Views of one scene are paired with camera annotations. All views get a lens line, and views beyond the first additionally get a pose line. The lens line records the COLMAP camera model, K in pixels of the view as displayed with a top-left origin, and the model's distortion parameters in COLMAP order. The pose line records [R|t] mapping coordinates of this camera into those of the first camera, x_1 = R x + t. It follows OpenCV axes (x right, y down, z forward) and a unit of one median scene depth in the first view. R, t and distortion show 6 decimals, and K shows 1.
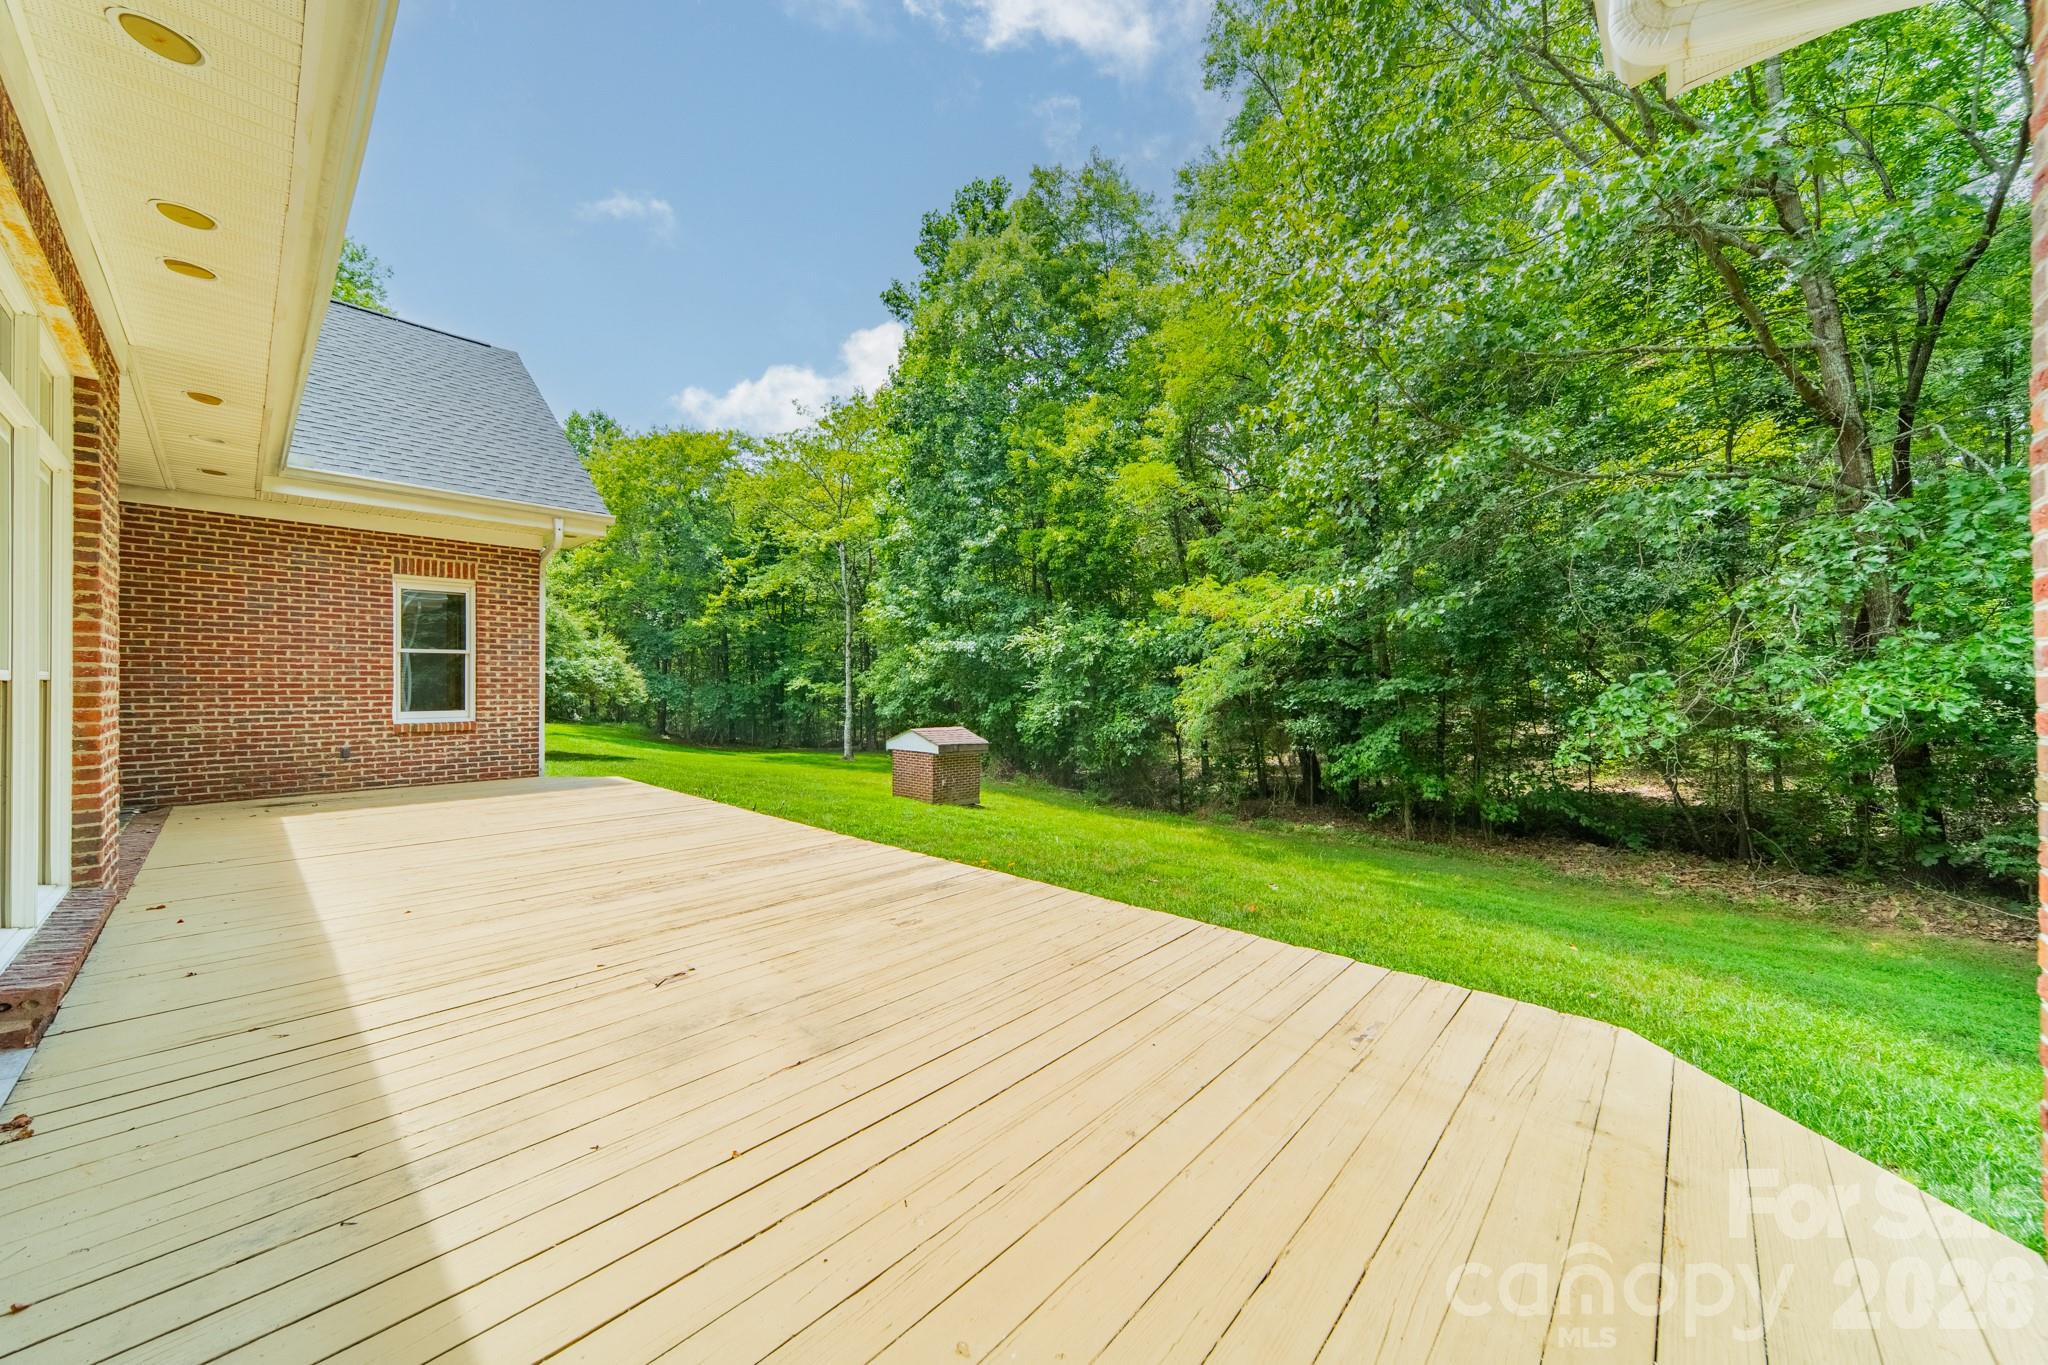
lens RADIAL K [[721.6, 0, 1031.6], [0, 721.6, 685.5], [0, 0, 1]] dist [0.008953, 0.000045]
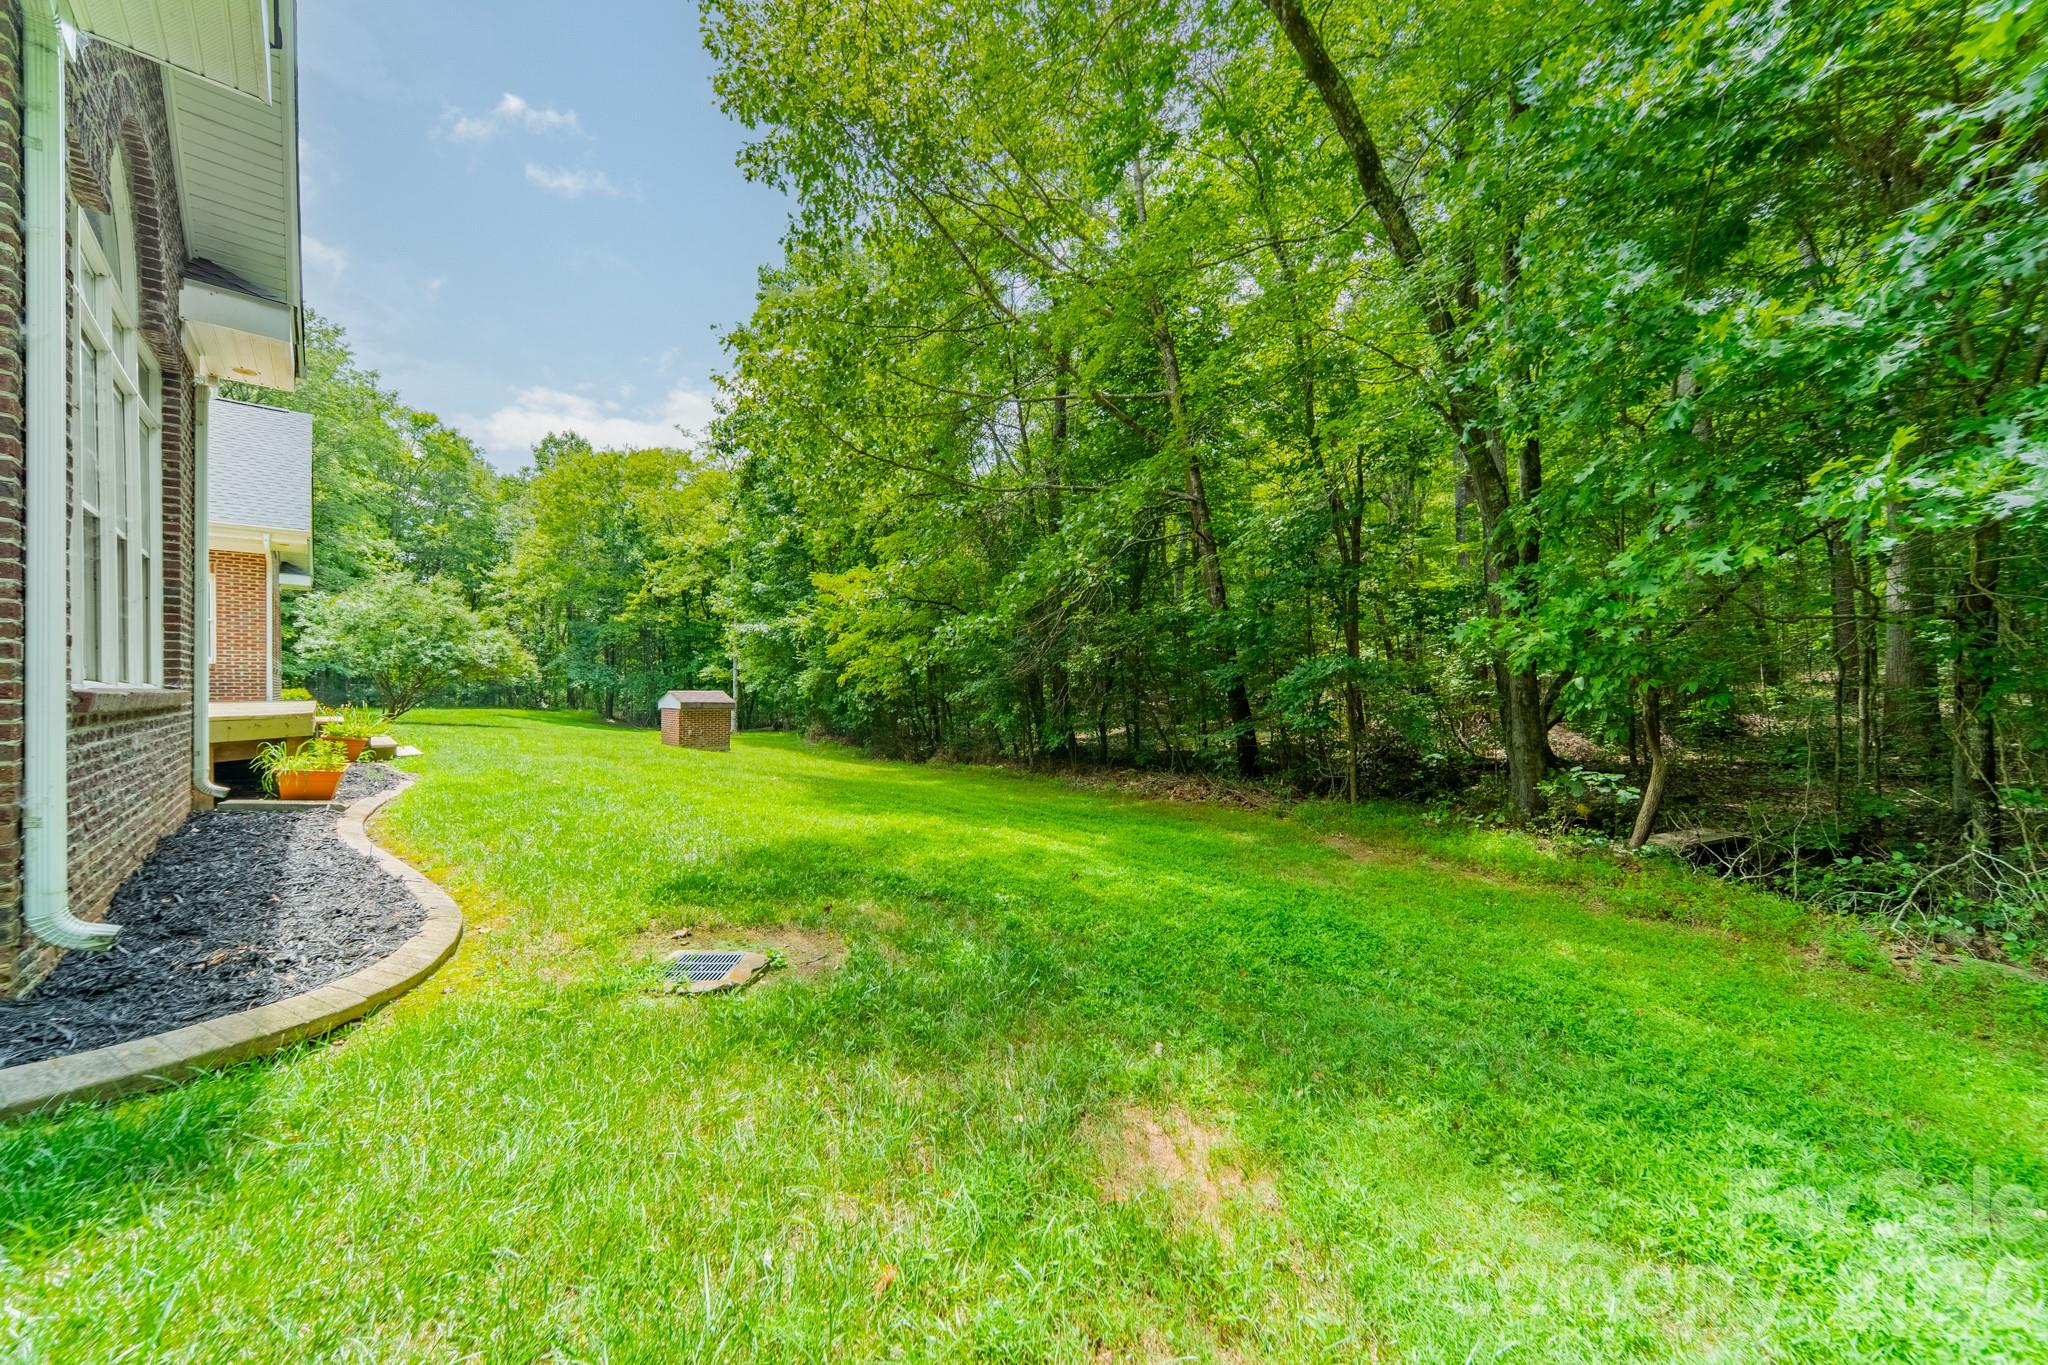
lens RADIAL K [[721.6, 0, 1016.7], [0, 721.6, 685.3], [0, 0, 1]] dist [0.008953, 0.000045]
pose [[0.997954, -0.007395, -0.063502, 0.280683], [0.007417, 0.999972, 0.000119, 0.028853], [0.063499, -0.000590, 0.997982, -0.123436]]
